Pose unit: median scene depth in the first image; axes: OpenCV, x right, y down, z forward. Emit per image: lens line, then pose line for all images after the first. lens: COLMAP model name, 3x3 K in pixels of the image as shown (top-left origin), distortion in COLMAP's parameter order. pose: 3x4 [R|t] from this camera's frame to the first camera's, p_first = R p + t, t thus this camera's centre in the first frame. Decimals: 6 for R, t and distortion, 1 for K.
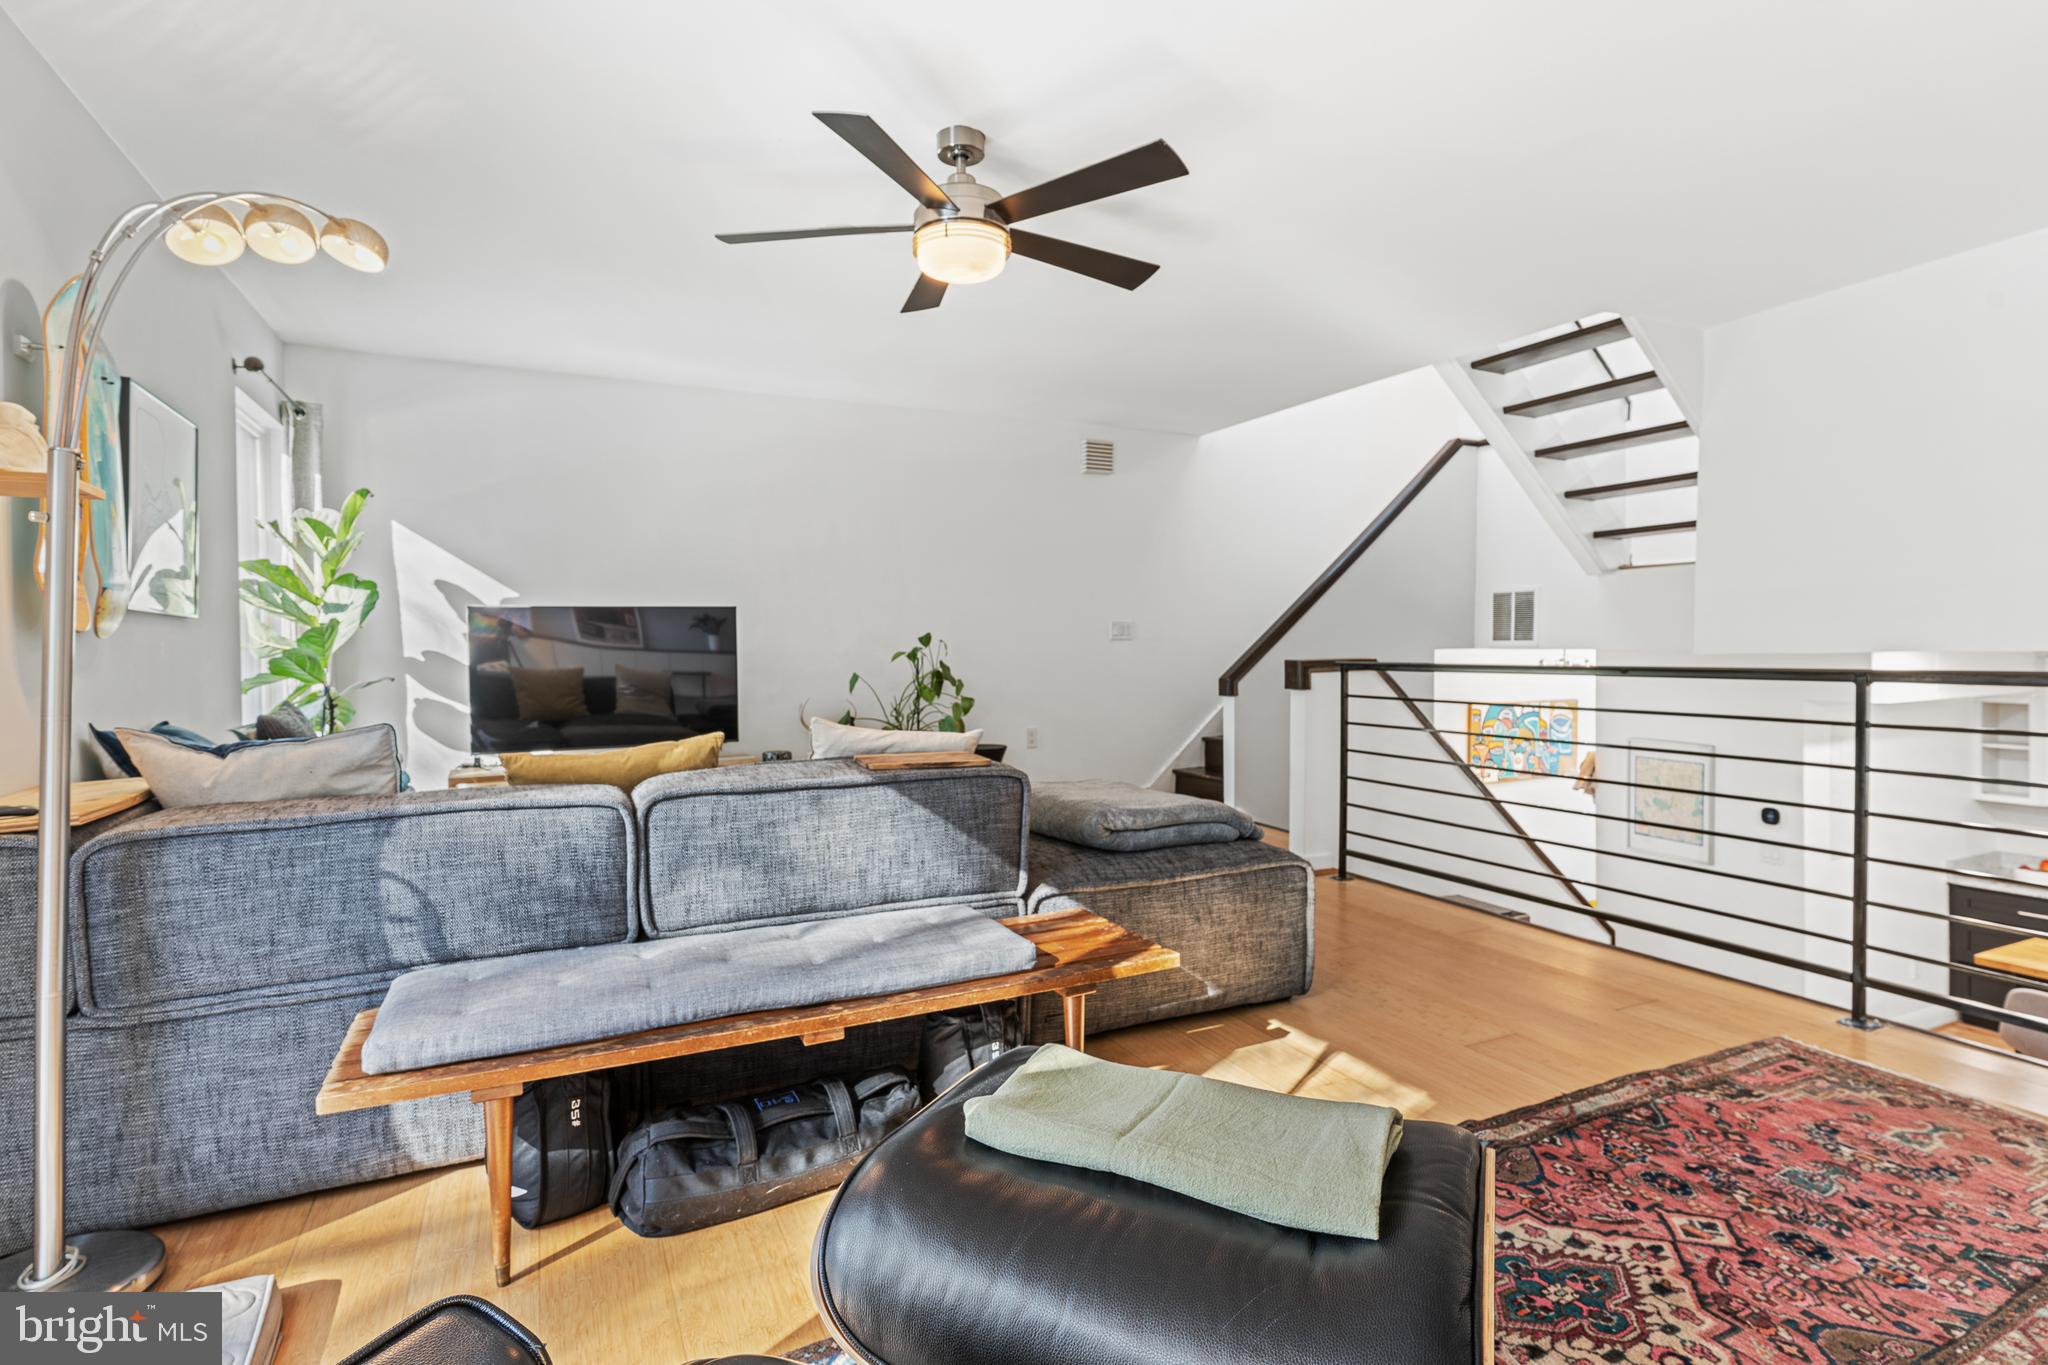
lens RADIAL K [[1027.3, 0, 1023.6], [0, 1027.3, 665.3], [0, 0, 1]] dist [0.001083, 0.001071]
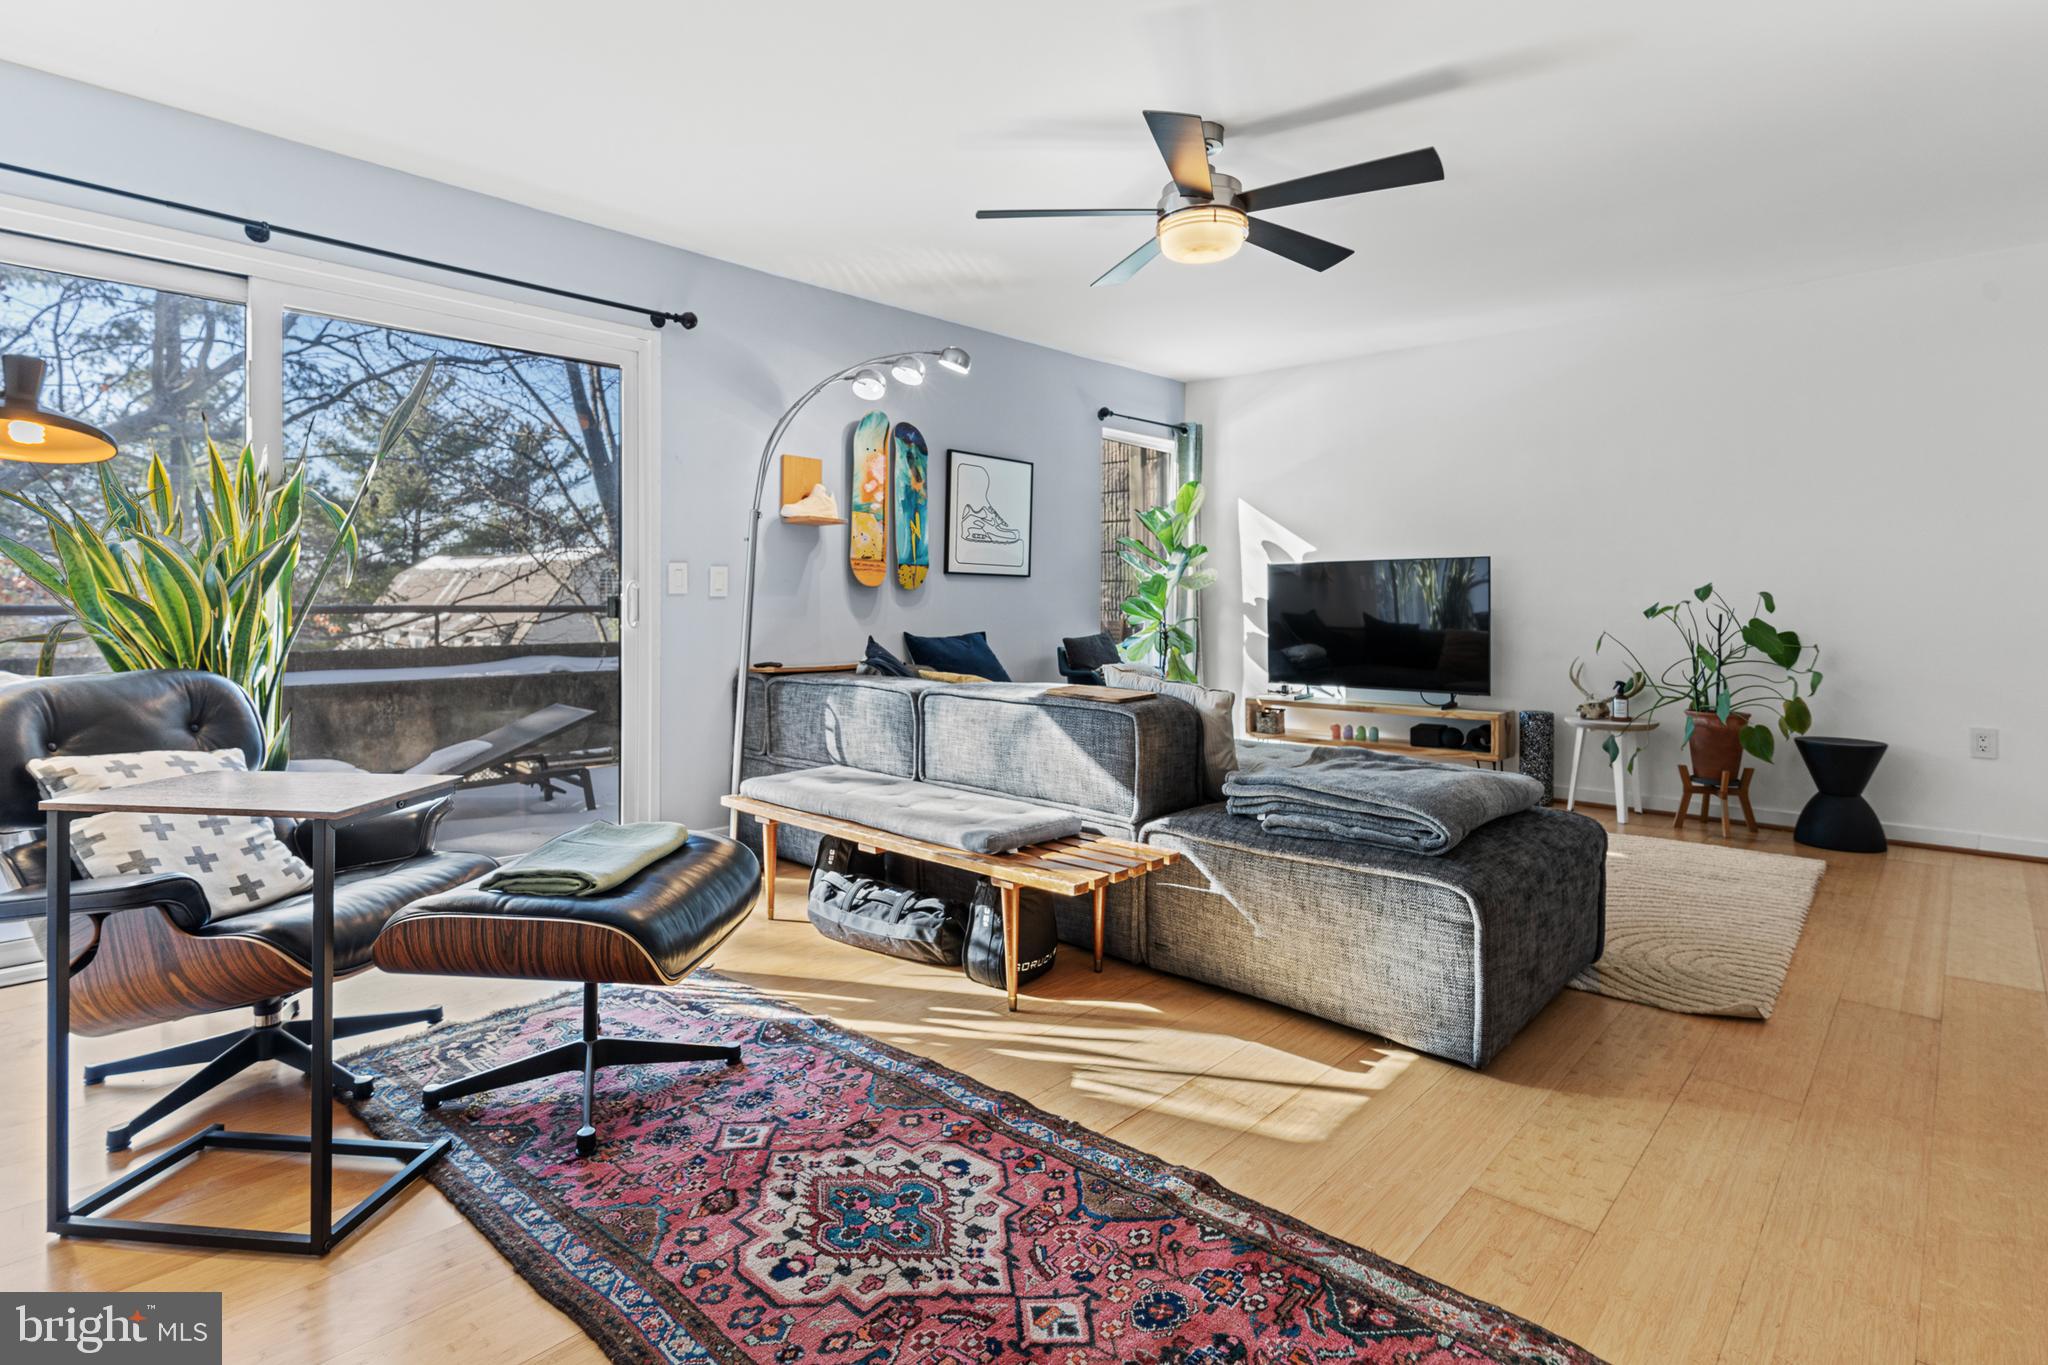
lens RADIAL K [[1027.3, 0, 986.6], [0, 1027.3, 612.8], [0, 0, 1]] dist [0.001083, 0.001071]
pose [[0.354752, 0.024734, -0.934633, 1.190347], [-0.025723, 0.999530, 0.016688, -0.021044], [0.934606, 0.018121, 0.355222, 0.557643]]
